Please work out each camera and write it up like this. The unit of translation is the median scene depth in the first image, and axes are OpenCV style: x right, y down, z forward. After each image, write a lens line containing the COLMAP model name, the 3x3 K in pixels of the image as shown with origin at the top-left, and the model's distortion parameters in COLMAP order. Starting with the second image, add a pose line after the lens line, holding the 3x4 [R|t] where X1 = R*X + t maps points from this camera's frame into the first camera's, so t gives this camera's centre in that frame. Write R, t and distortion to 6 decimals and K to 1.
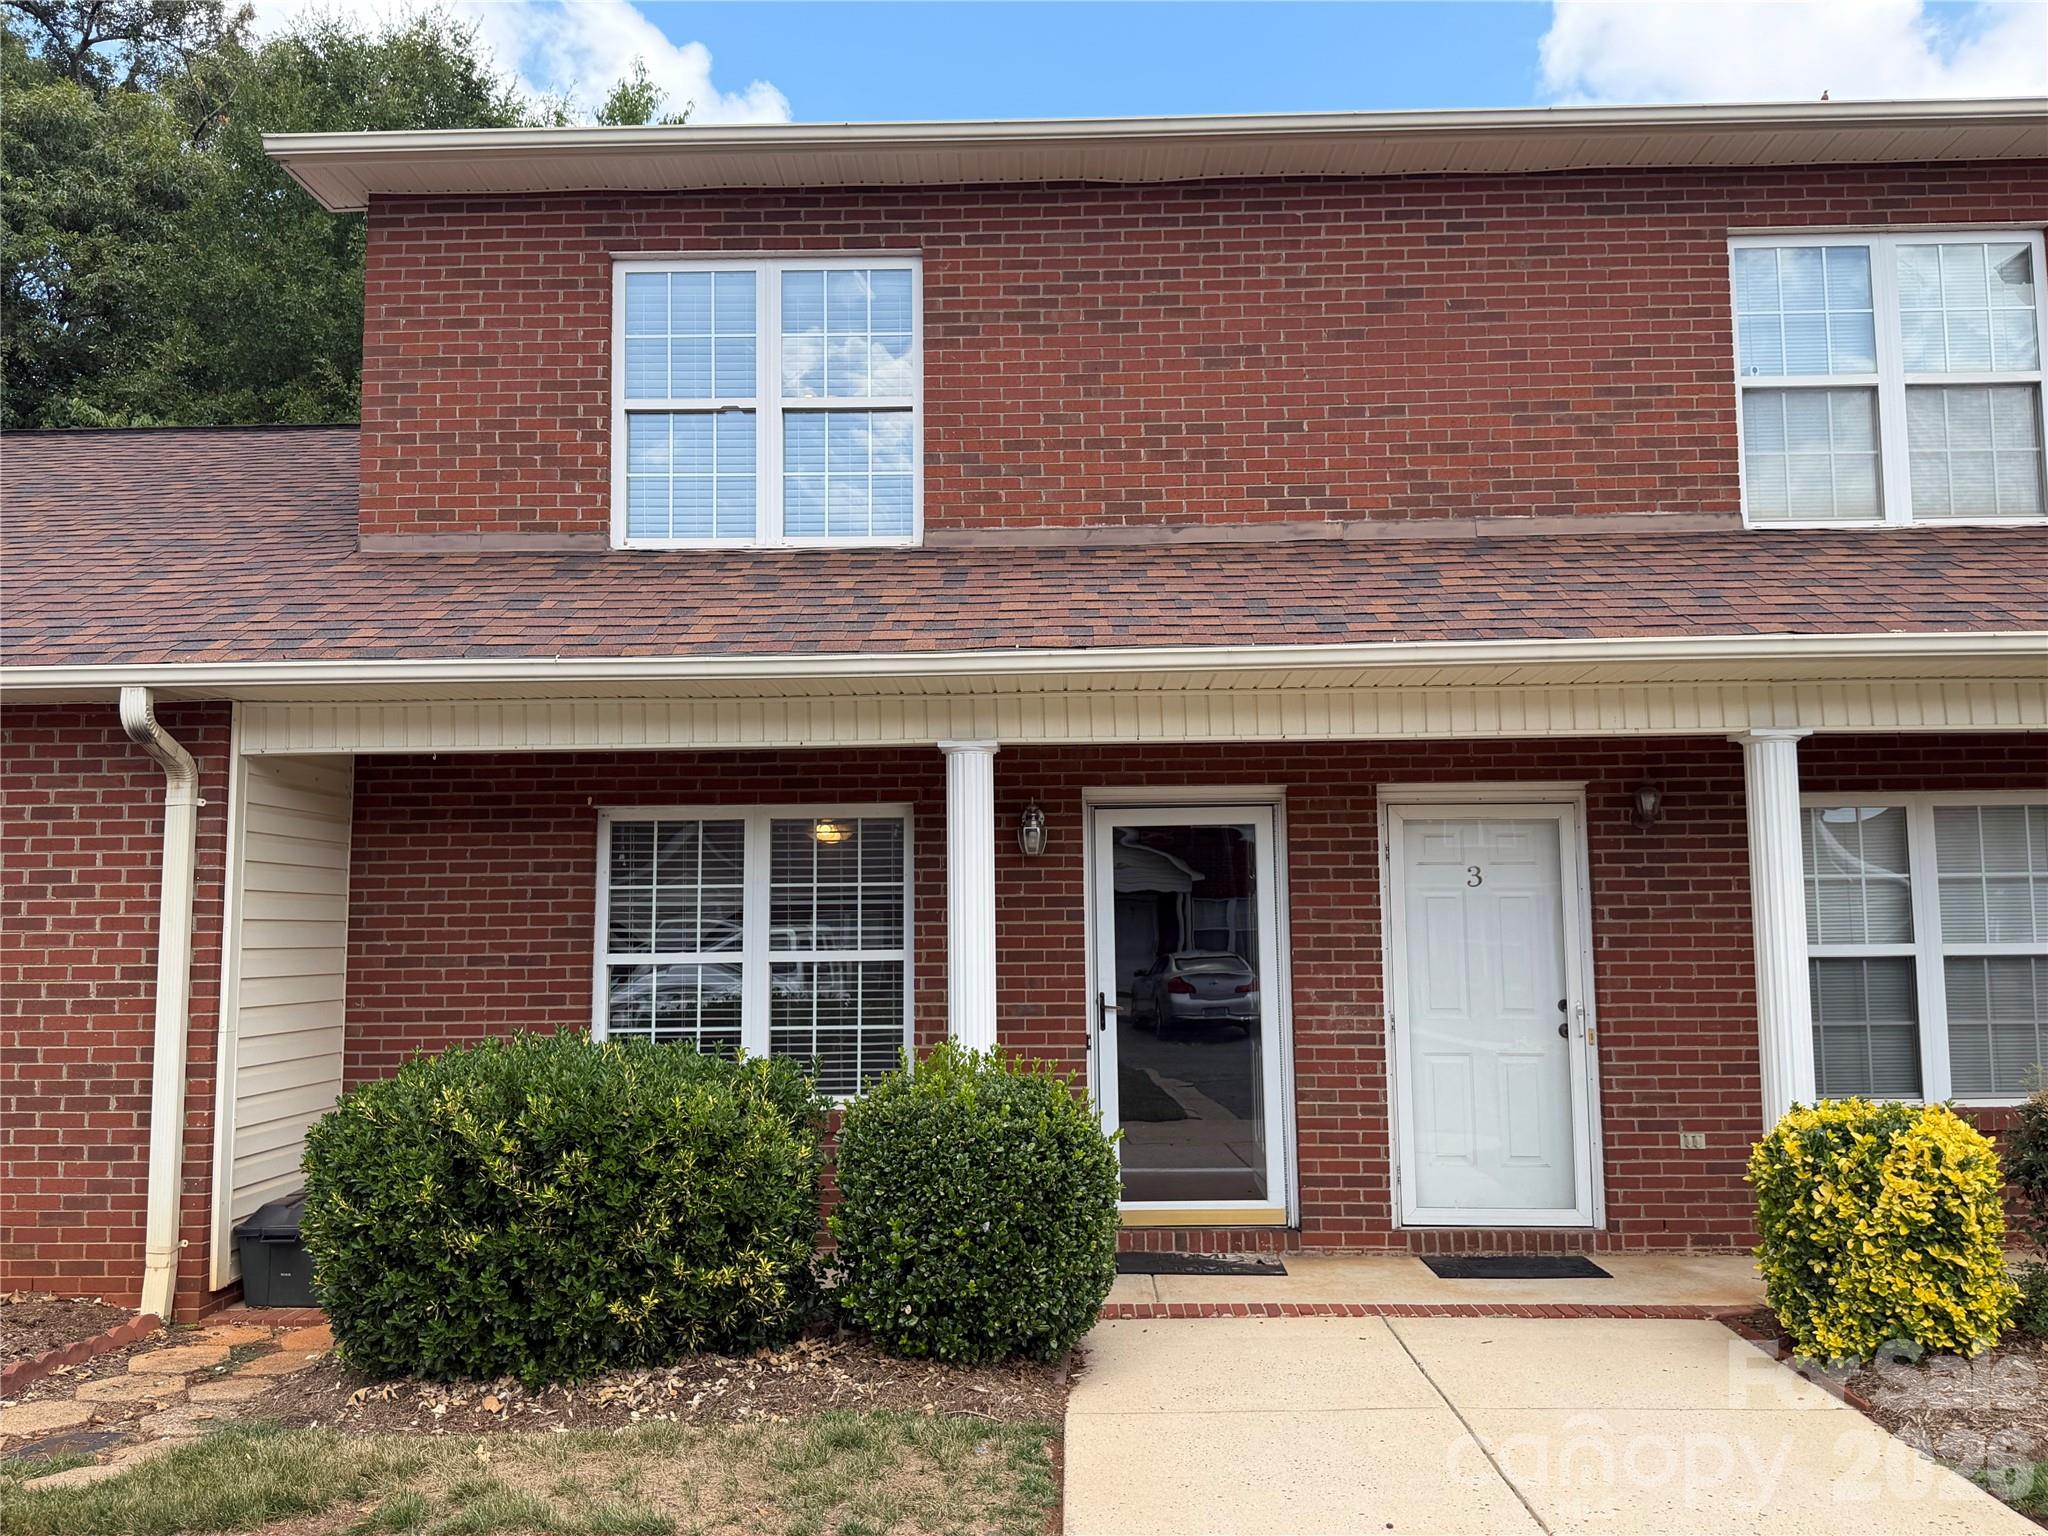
lens RADIAL K [[1627.1, 0, 1040.1], [0, 1627.1, 764.1], [0, 0, 1]] dist [0.017673, -0.034217]
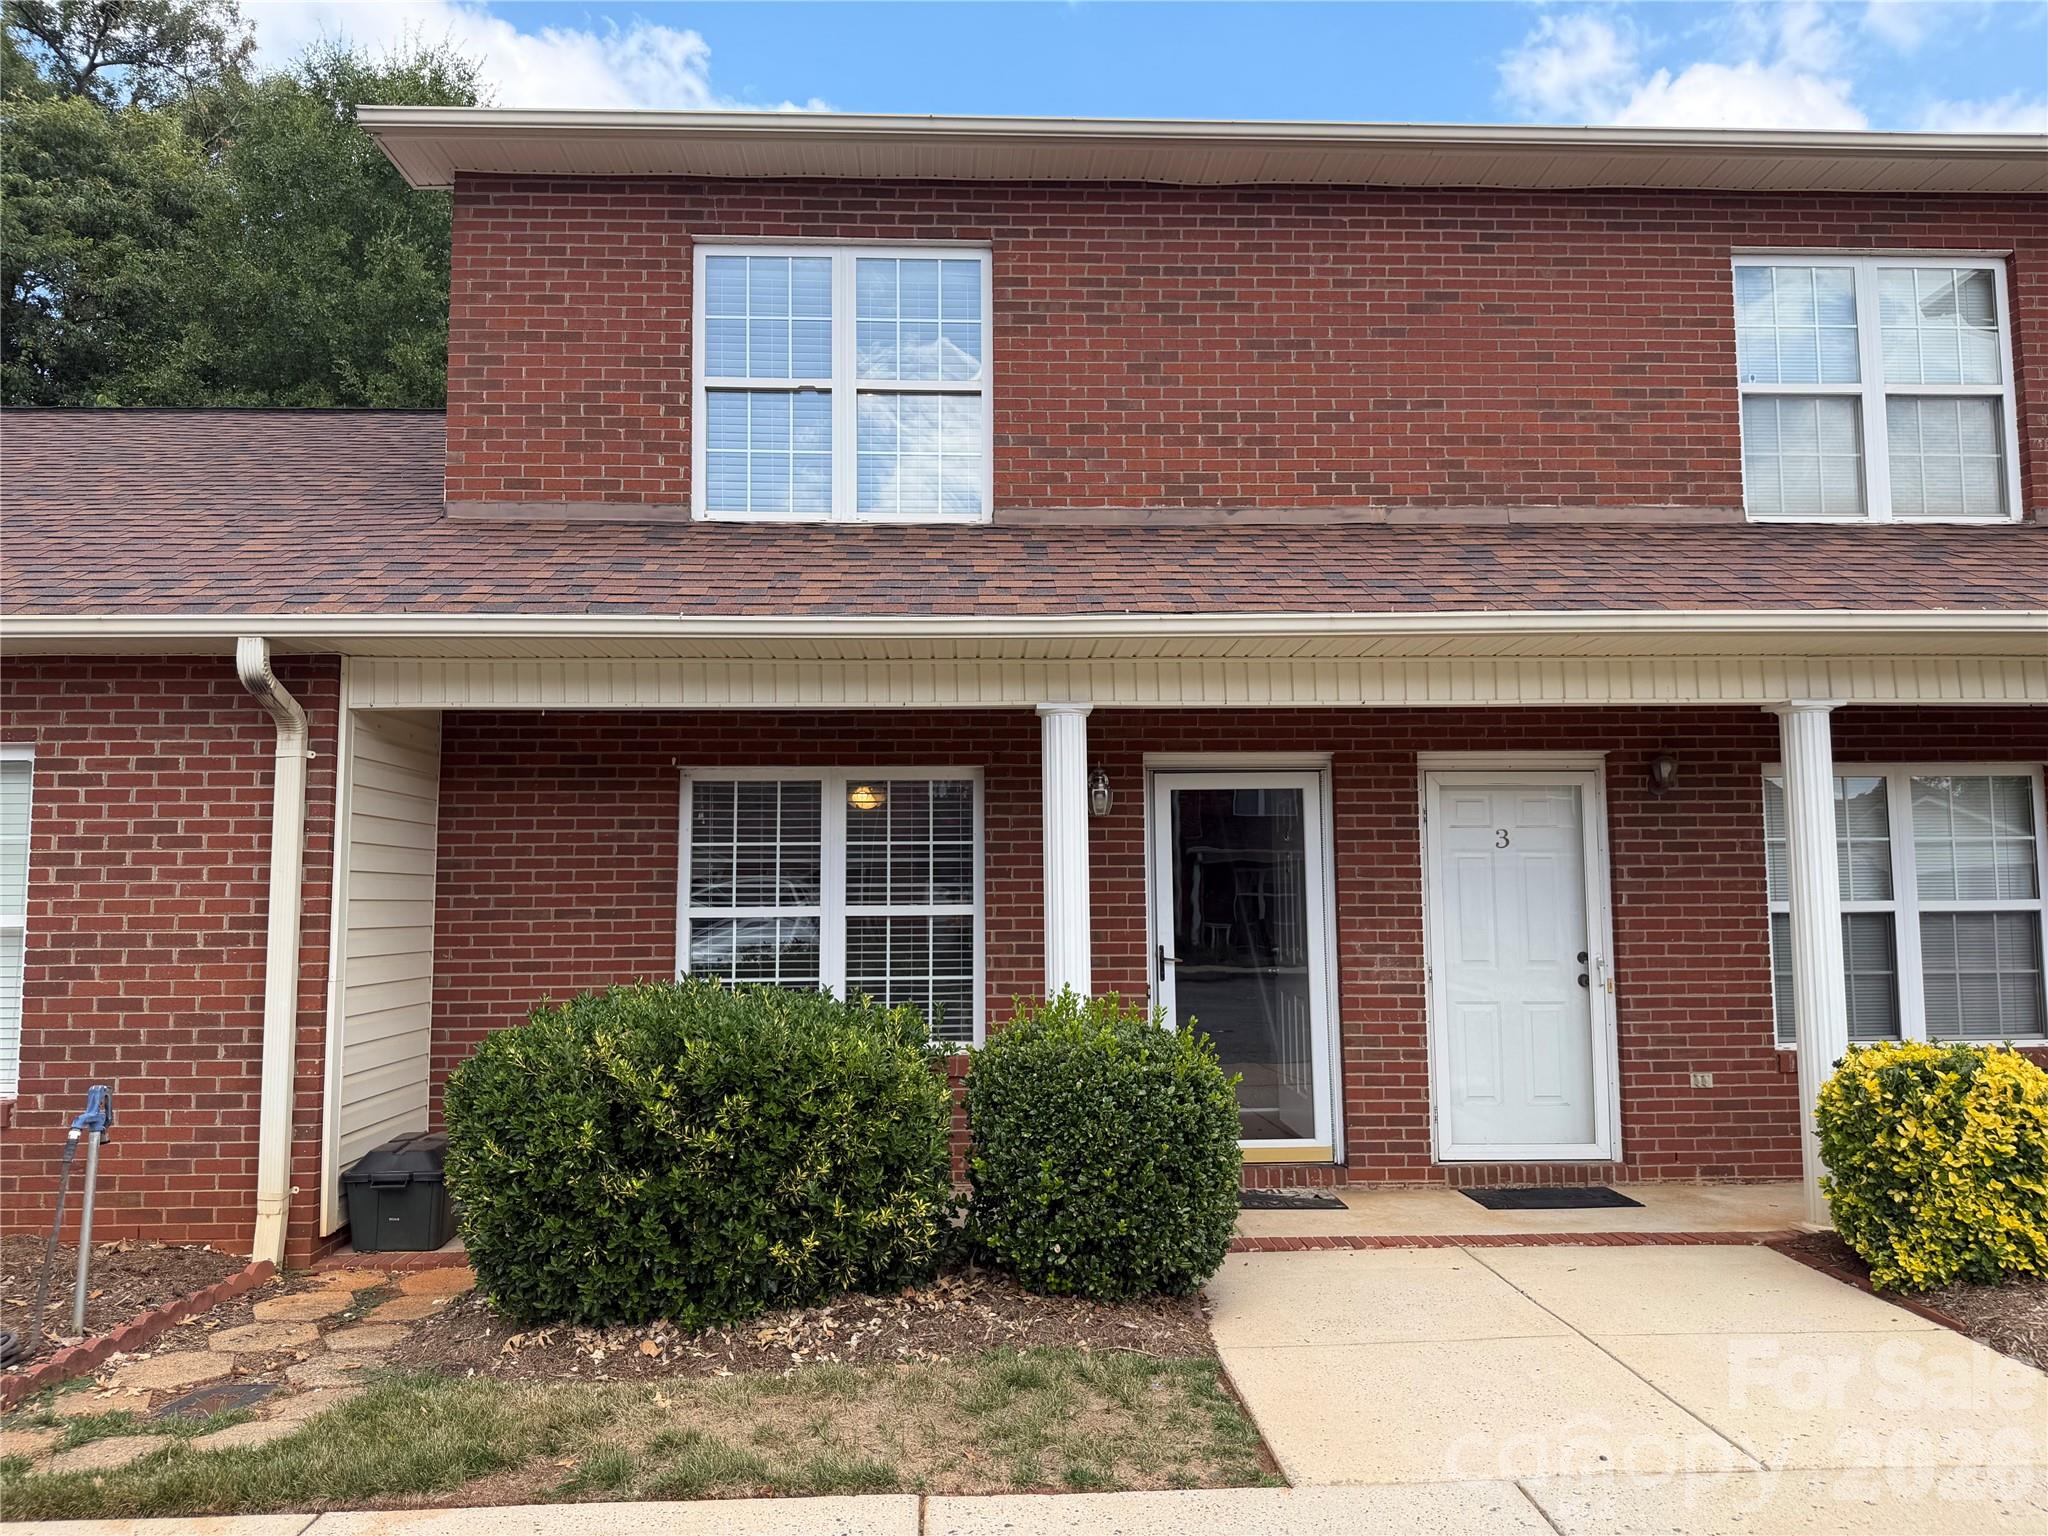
lens RADIAL K [[1423.3, 0, 1018.4], [0, 1423.3, 771.1], [0, 0, 1]] dist [0.003744, -0.011689]
pose [[0.997824, 0.008653, 0.065356, -0.130329], [-0.009283, 0.999913, 0.009333, 0.020827], [-0.065270, -0.009919, 0.997818, 0.087743]]
